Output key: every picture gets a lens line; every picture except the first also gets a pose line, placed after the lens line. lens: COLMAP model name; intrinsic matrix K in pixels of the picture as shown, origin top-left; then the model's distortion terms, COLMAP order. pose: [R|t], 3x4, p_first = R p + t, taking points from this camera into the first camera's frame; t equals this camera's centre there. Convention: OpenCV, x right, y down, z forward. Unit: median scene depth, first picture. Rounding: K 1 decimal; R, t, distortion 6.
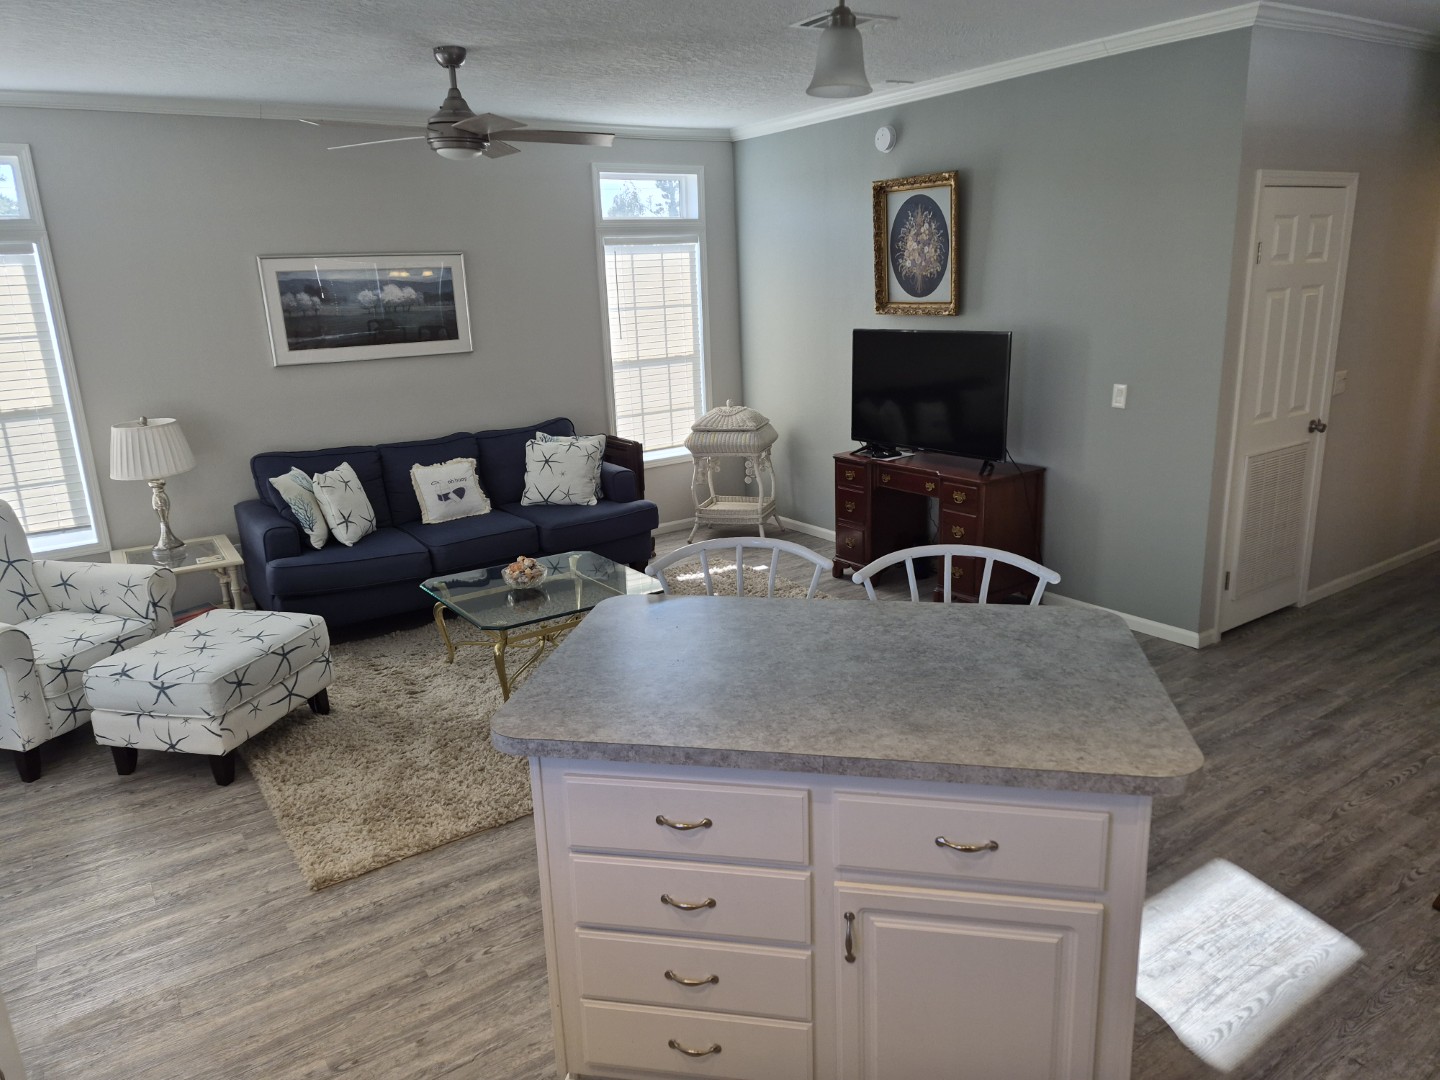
lens RADIAL K [[989.7, 0, 722.4], [0, 989.7, 542.2], [0, 0, 1]] dist [0.050239, -0.045031]
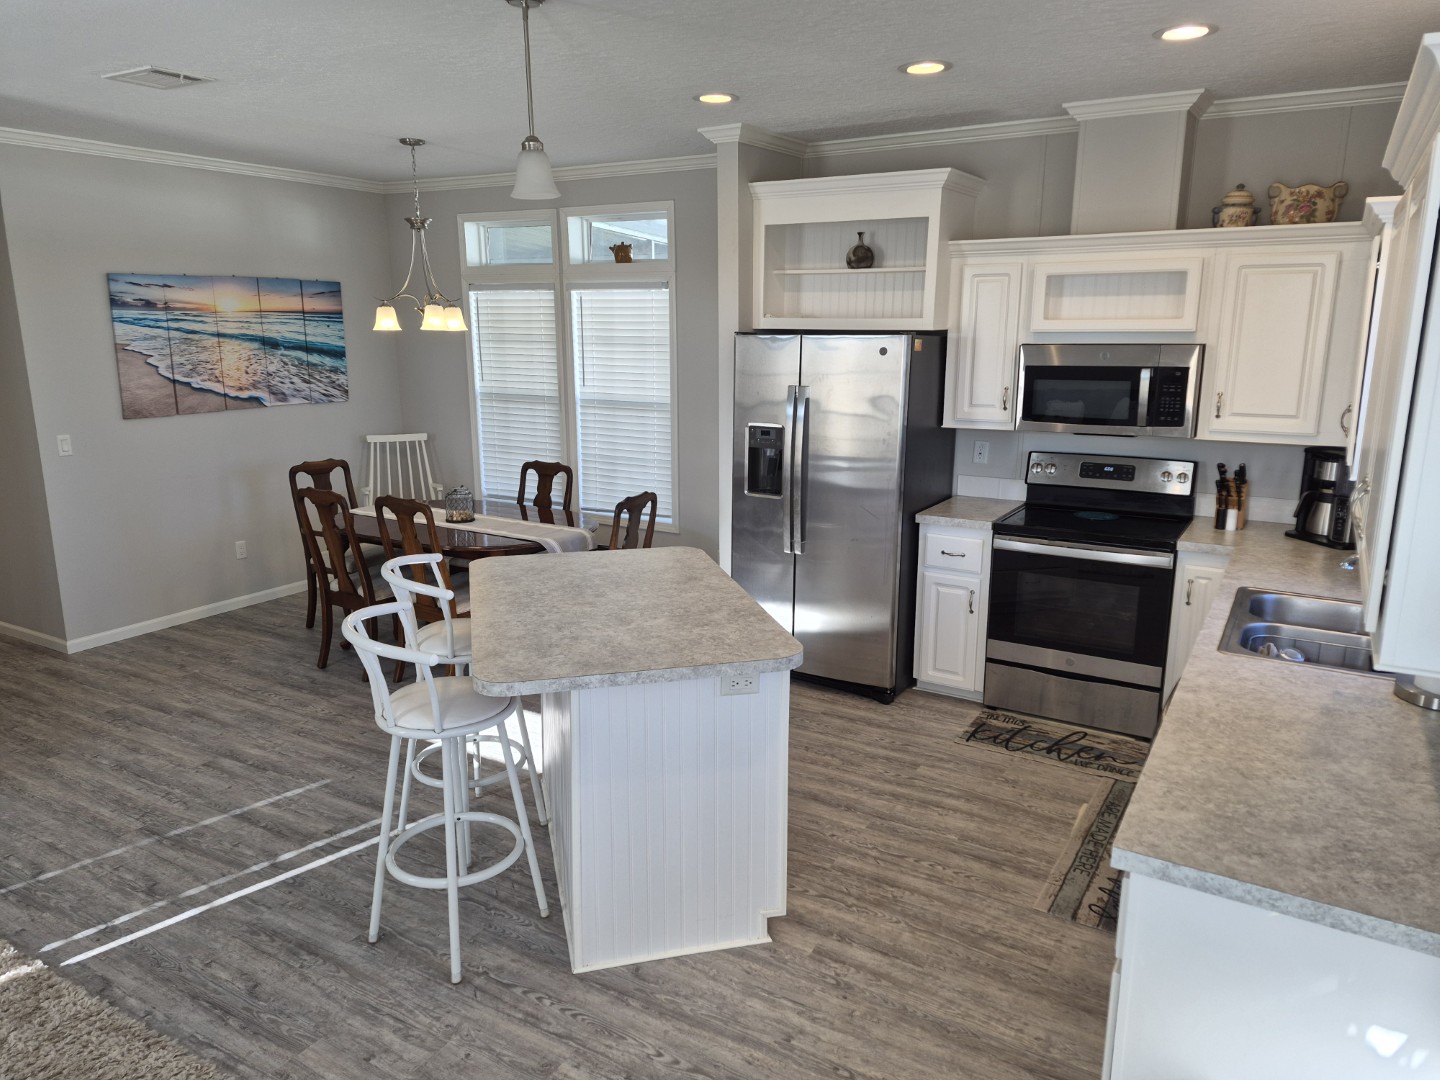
lens RADIAL K [[989.7, 0, 713.1], [0, 989.7, 536.3], [0, 0, 1]] dist [0.050239, -0.045031]
pose [[-0.410973, -0.164184, 0.896741, -0.530502], [0.258142, 0.922433, 0.287193, -0.146347], [-0.874336, 0.349515, -0.336712, 0.584555]]
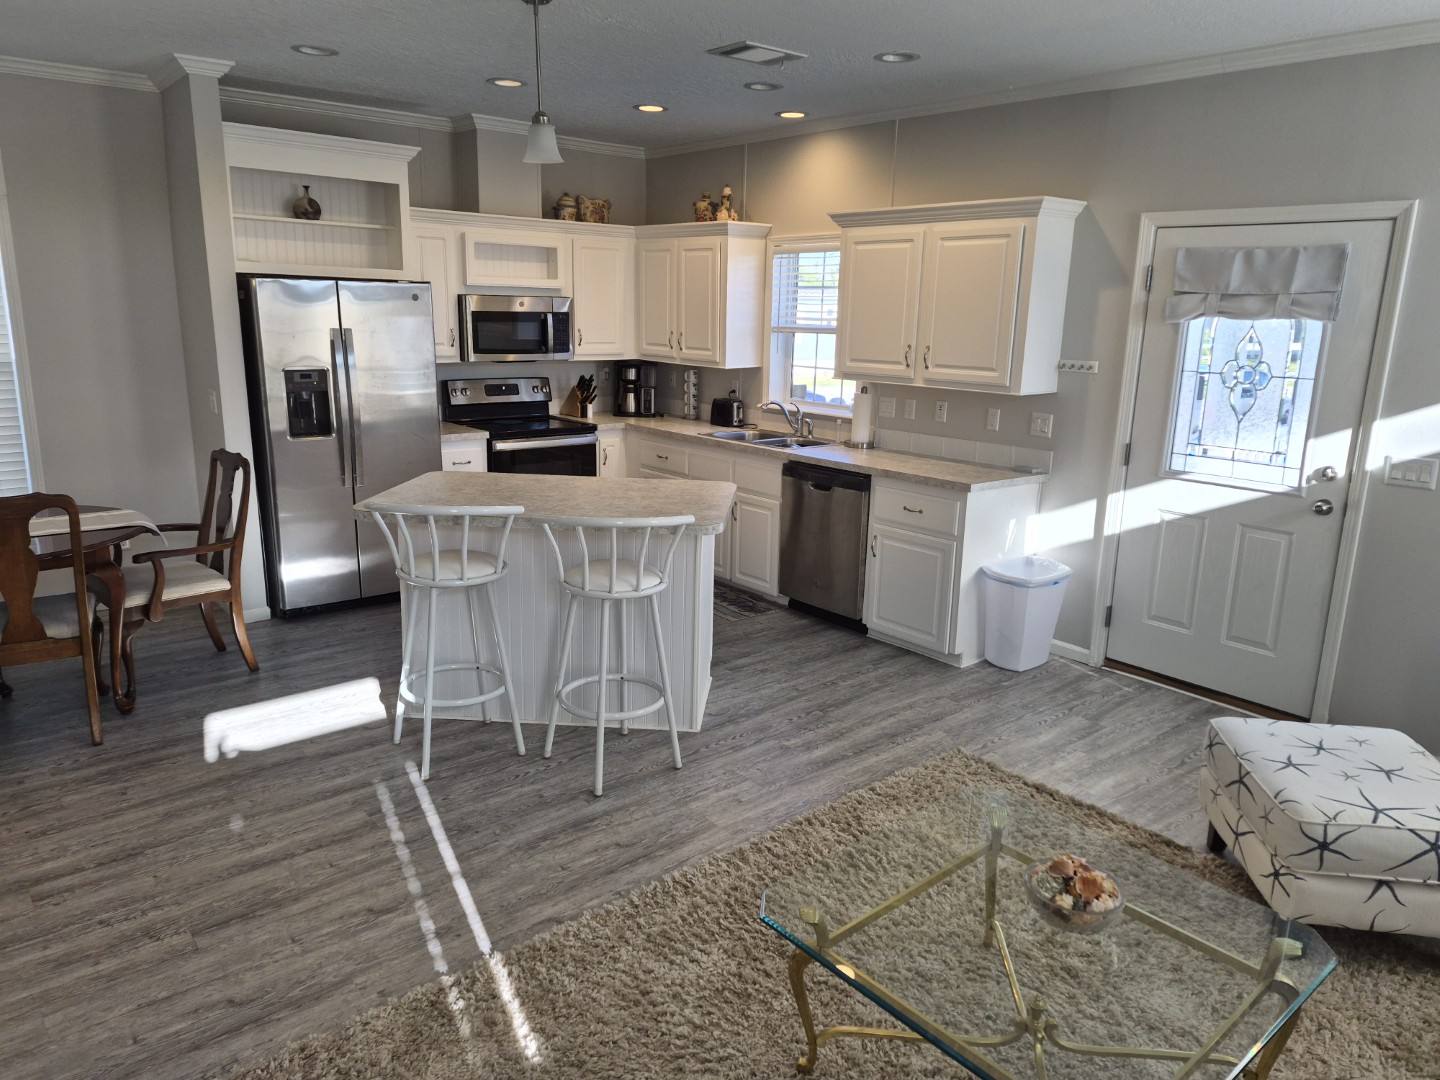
lens RADIAL K [[989.7, 0, 718.5], [0, 989.7, 540.5], [0, 0, 1]] dist [0.050239, -0.045031]
pose [[-0.994525, 0.030785, -0.099861, 0.007351], [-0.021820, 0.873381, 0.486548, -0.295345], [0.102195, 0.486063, -0.867928, 1.149369]]
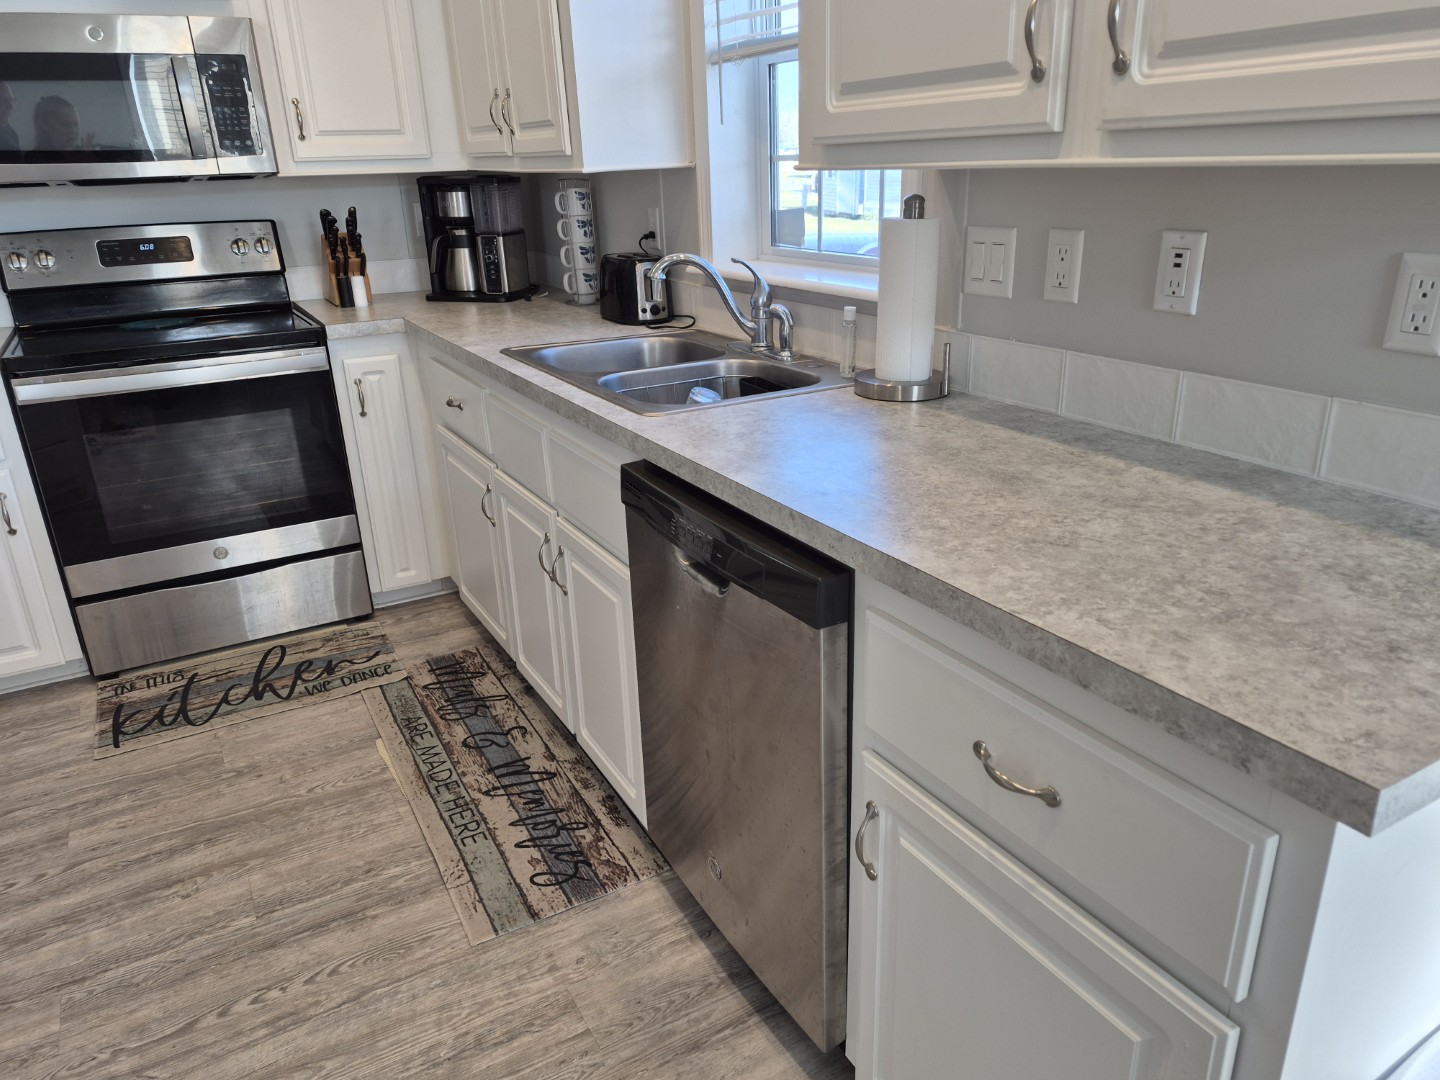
lens RADIAL K [[989.7, 0, 724.9], [0, 989.7, 544.5], [0, 0, 1]] dist [0.050239, -0.045031]
pose [[-0.994913, 0.028787, 0.096536, -0.231573], [0.081083, 0.797515, 0.597826, -0.028154], [-0.059779, 0.602612, -0.795792, 0.478440]]
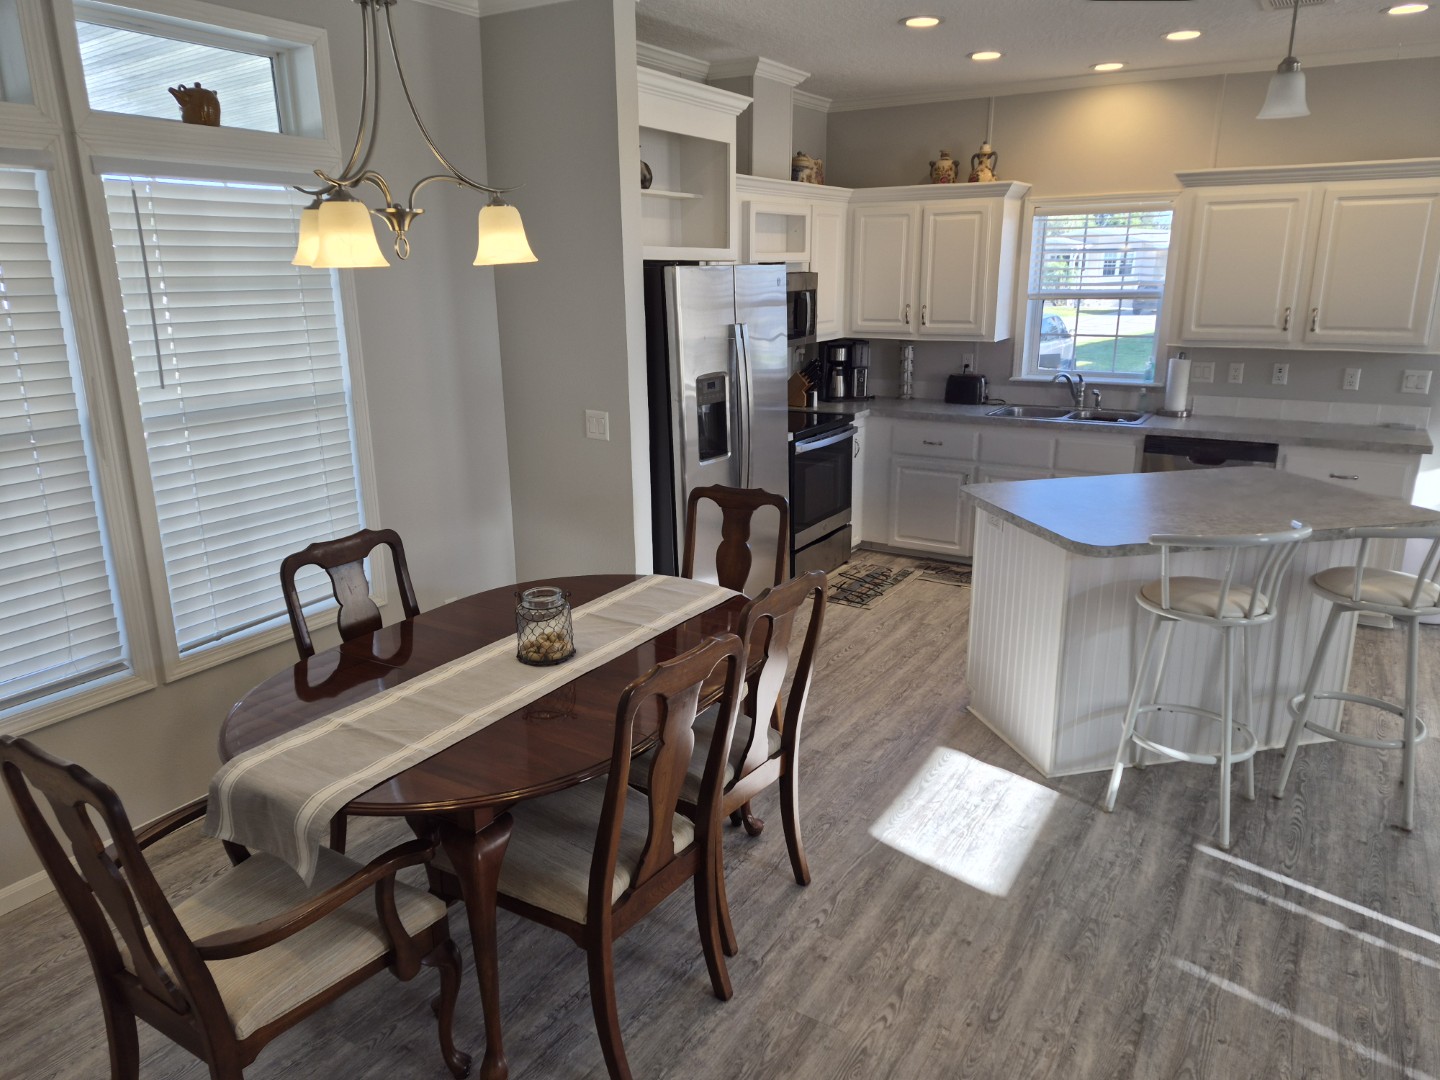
lens RADIAL K [[989.7, 0, 715.3], [0, 989.7, 545.2], [0, 0, 1]] dist [0.050239, -0.045031]
pose [[-0.913589, 0.147124, -0.379090, 0.618305], [-0.074316, 0.856144, 0.511365, -0.248188], [0.399790, 0.495350, -0.771230, 0.861545]]
